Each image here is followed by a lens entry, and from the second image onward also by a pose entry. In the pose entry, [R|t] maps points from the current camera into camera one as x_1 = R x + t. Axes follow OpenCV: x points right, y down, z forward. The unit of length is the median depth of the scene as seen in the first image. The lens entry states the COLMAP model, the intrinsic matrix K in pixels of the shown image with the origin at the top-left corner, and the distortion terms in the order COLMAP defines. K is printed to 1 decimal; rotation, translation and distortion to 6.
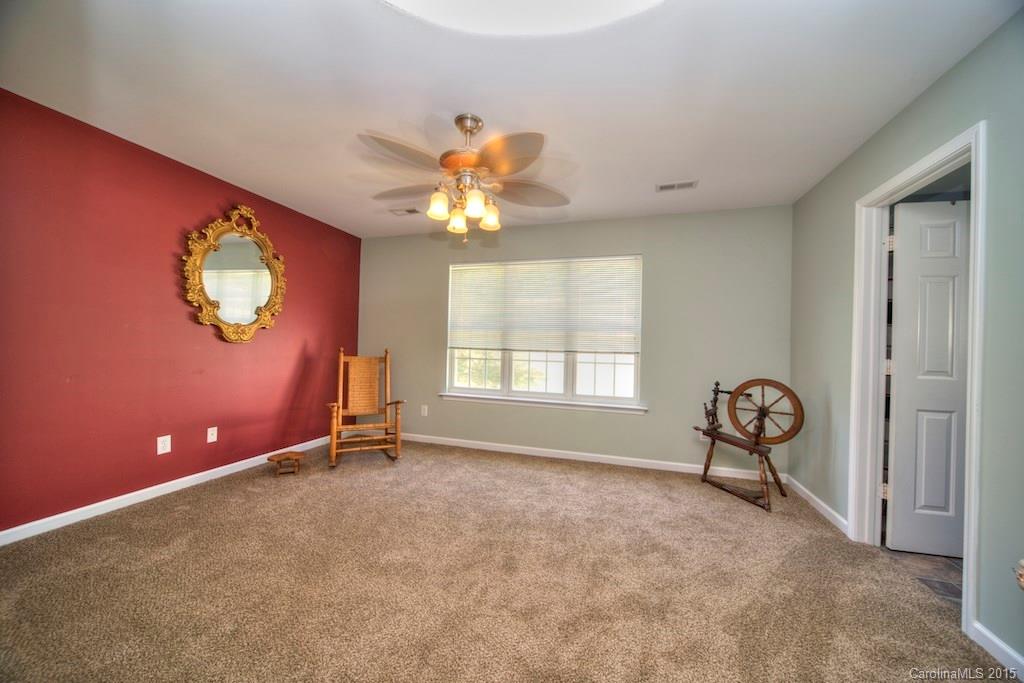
lens RADIAL K [[356.9, 0, 515.7], [0, 356.9, 344.3], [0, 0, 1]] dist [-0.009130, 0.000445]
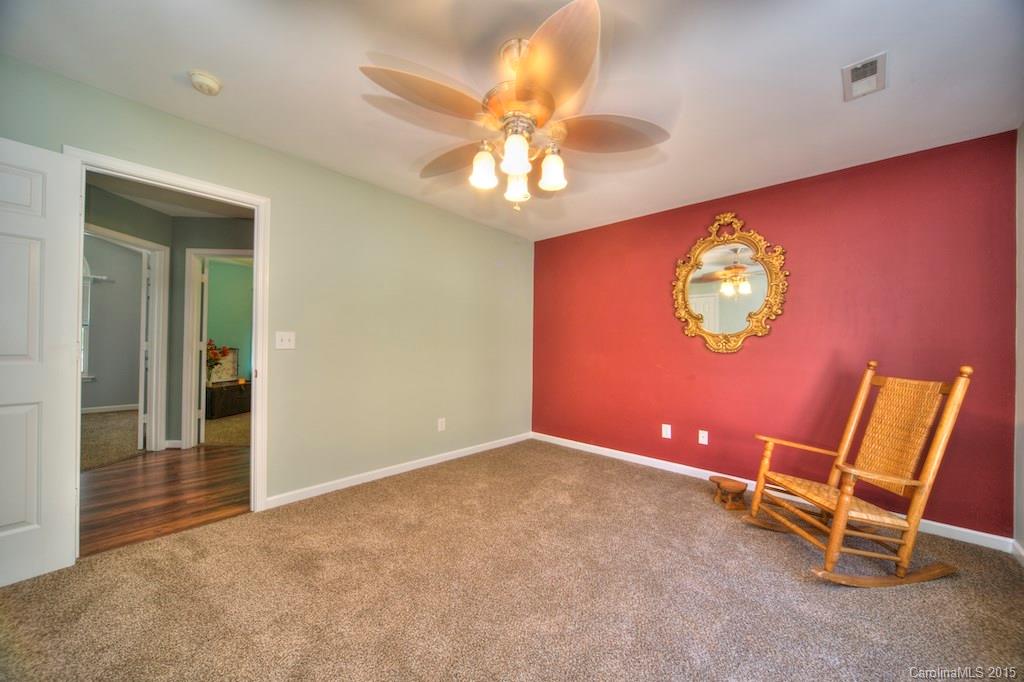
lens RADIAL K [[356.9, 0, 515.7], [0, 356.9, 343.8], [0, 0, 1]] dist [-0.009130, 0.000445]
pose [[-0.428404, -0.032599, -0.902999, 0.379013], [-0.020130, 0.999445, -0.026530, 0.009779], [0.903363, 0.006812, -0.428823, 0.943199]]
